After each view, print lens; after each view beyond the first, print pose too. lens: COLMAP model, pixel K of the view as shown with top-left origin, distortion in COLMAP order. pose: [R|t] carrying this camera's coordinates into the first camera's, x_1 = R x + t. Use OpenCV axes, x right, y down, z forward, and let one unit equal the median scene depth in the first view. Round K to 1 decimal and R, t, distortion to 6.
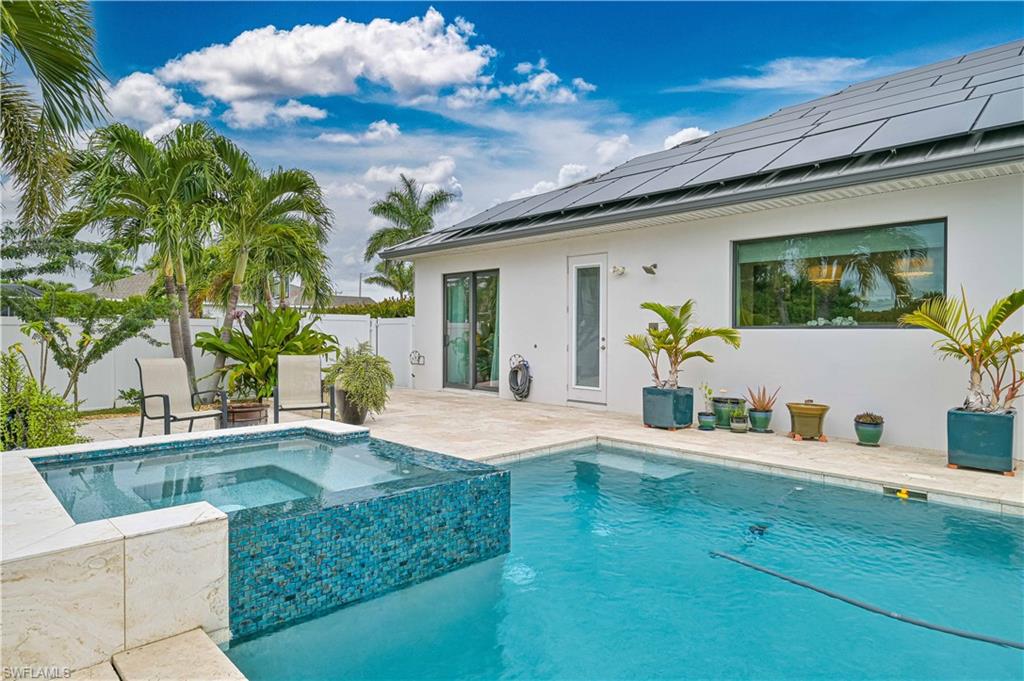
lens RADIAL K [[589.0, 0, 512.0], [0, 589.0, 340.5], [0, 0, 1]] dist [0.000406, 0.000266]
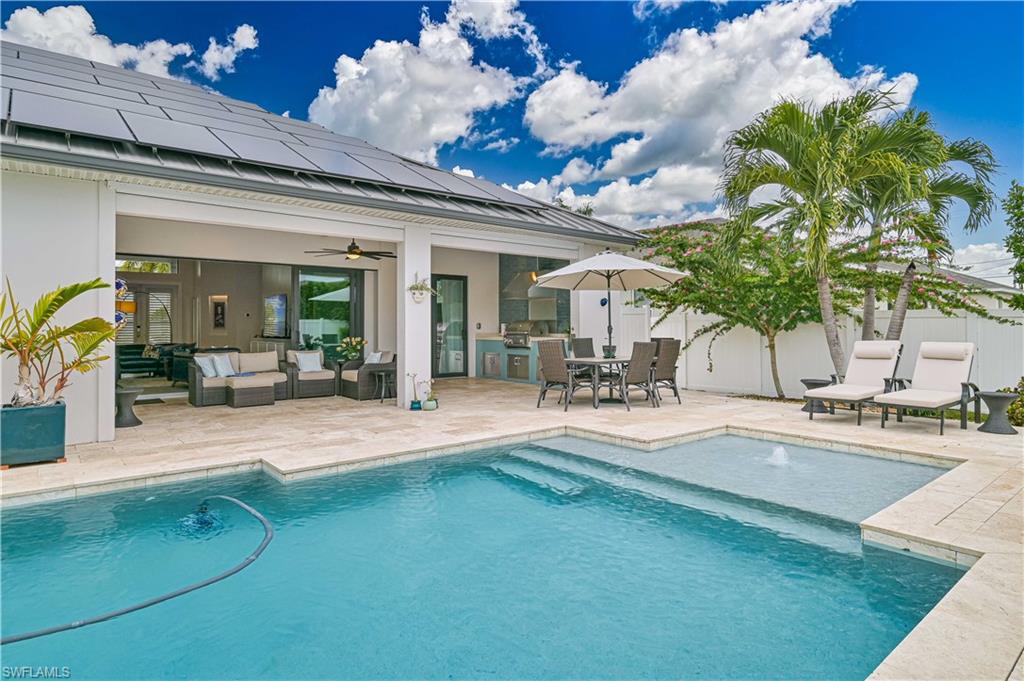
lens RADIAL K [[564.3, 0, 514.4], [0, 564.3, 332.4], [0, 0, 1]] dist [-0.001429, -0.000041]
pose [[0.088624, -0.013516, 0.995973, -0.086186], [0.014892, 0.999814, 0.012243, -0.002616], [-0.995954, 0.013747, 0.088809, 0.094993]]
